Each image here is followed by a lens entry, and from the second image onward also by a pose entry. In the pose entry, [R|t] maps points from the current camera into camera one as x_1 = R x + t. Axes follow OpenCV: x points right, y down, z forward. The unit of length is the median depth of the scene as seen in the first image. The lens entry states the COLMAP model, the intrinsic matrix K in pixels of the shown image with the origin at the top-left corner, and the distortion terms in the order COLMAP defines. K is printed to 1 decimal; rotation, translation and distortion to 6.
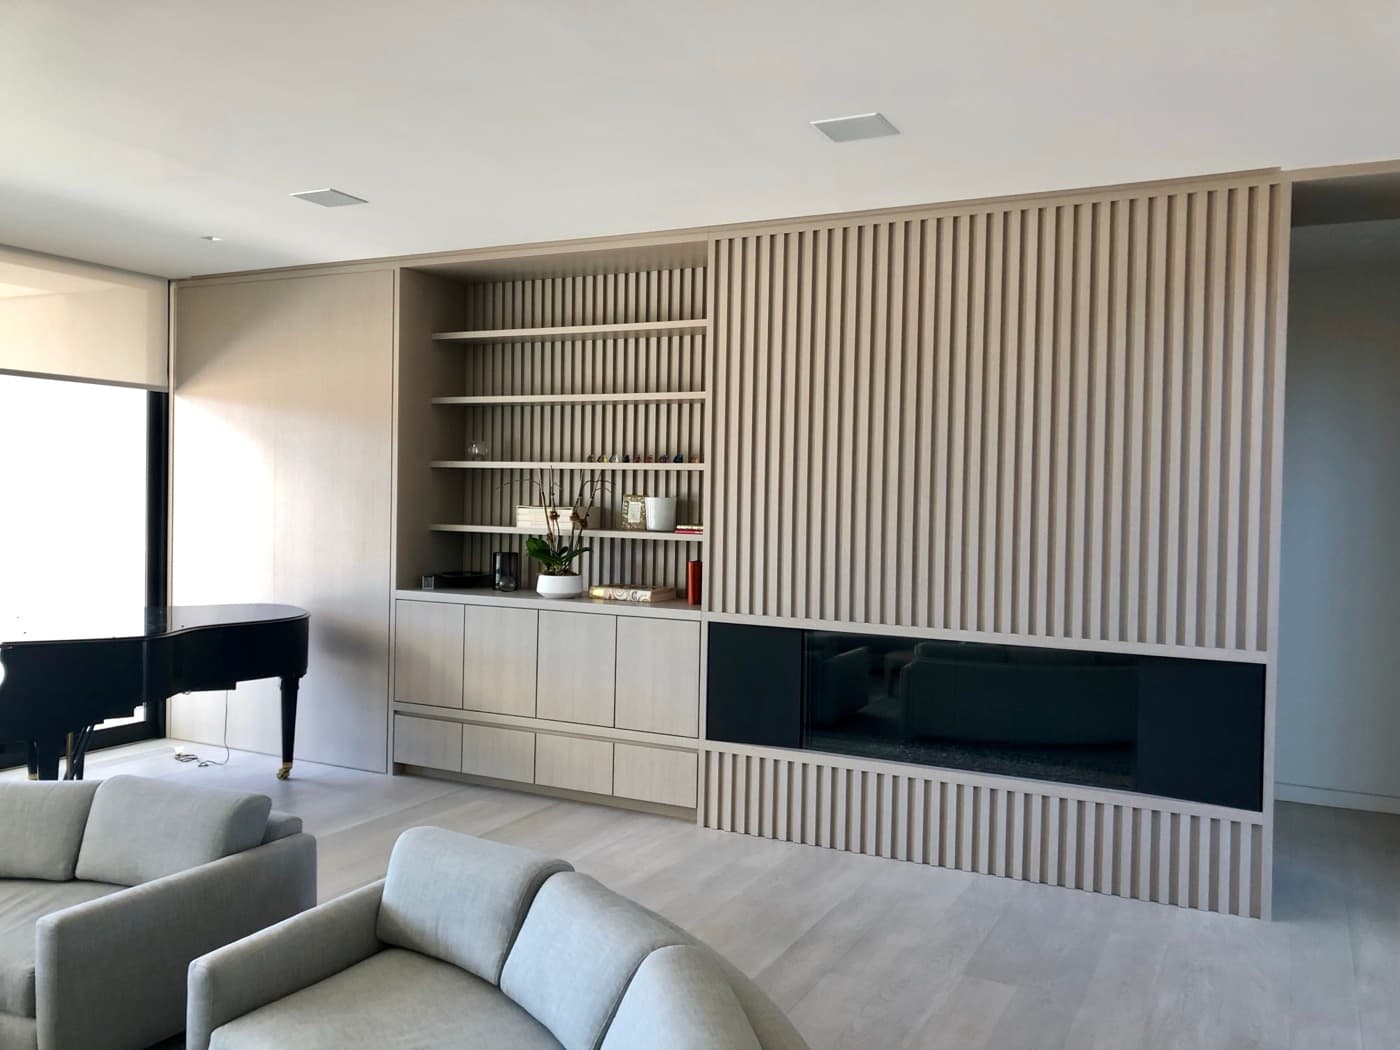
lens RADIAL K [[1137.9, 0, 705.9], [0, 1137.9, 519.9], [0, 0, 1]] dist [0.060632, -0.062195]
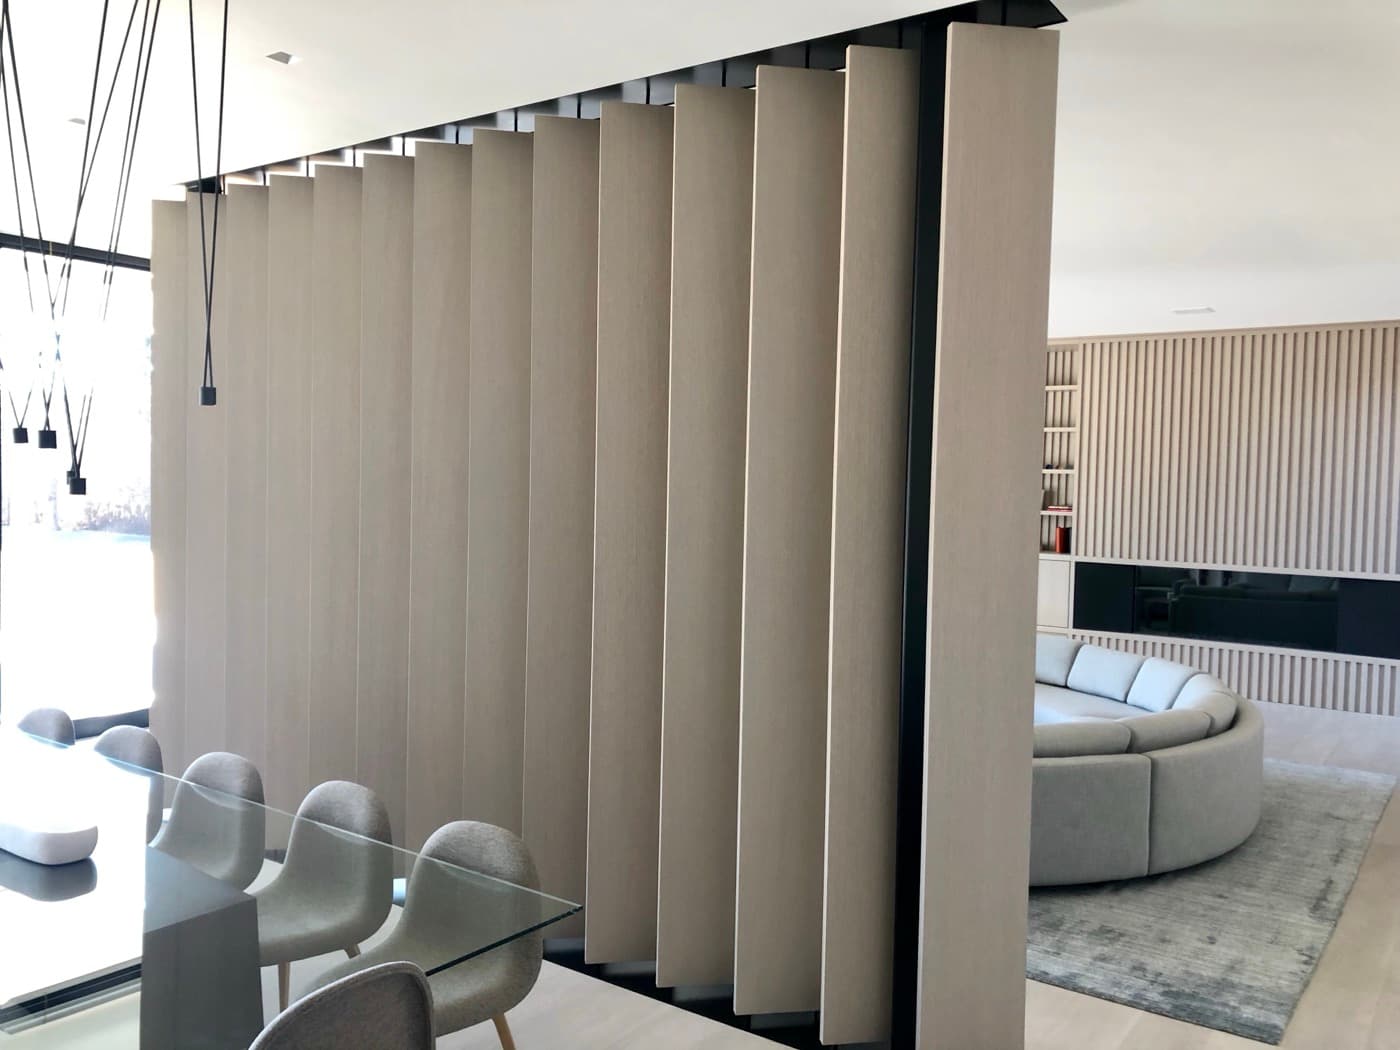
lens RADIAL K [[1137.9, 0, 705.9], [0, 1137.9, 519.9], [0, 0, 1]] dist [0.060632, -0.062195]
pose [[0.989589, 0.009115, -0.143632, -0.290442], [-0.006779, 0.999837, 0.016746, 0.000016], [0.143761, -0.015598, 0.989490, -0.776929]]
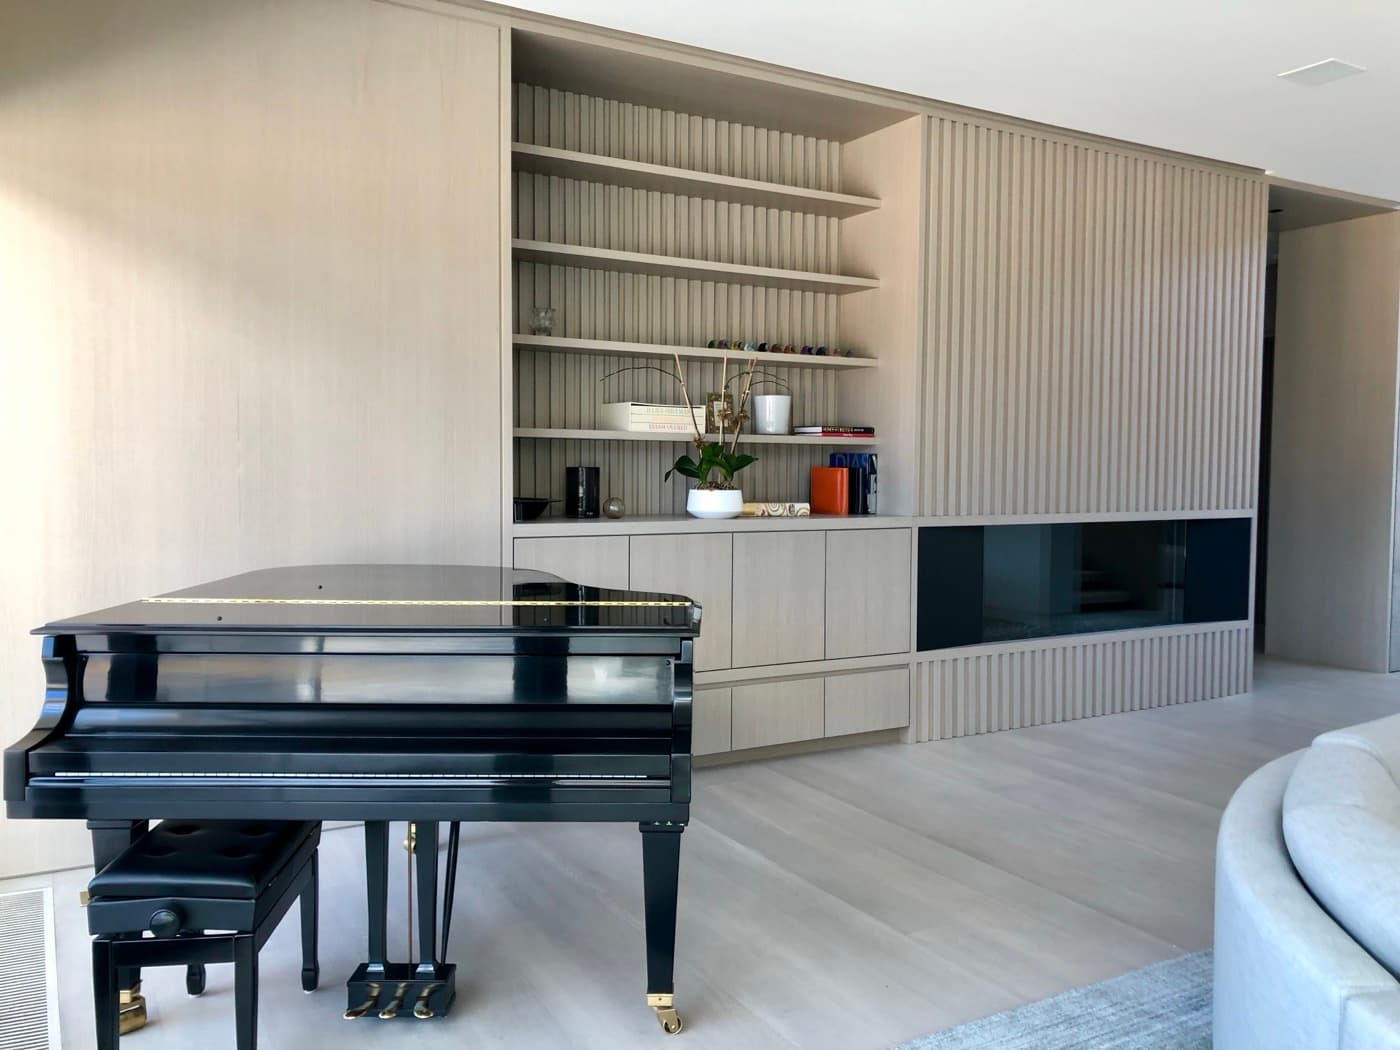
lens RADIAL K [[1141.6, 0, 698.6], [0, 1141.6, 519.3], [0, 0, 1]] dist [0.030688, 0.002454]
pose [[0.540857, -0.058666, 0.839066, -0.839322], [0.013214, 0.998034, 0.061263, 0.020932], [-0.841011, -0.022047, 0.540569, 0.605607]]
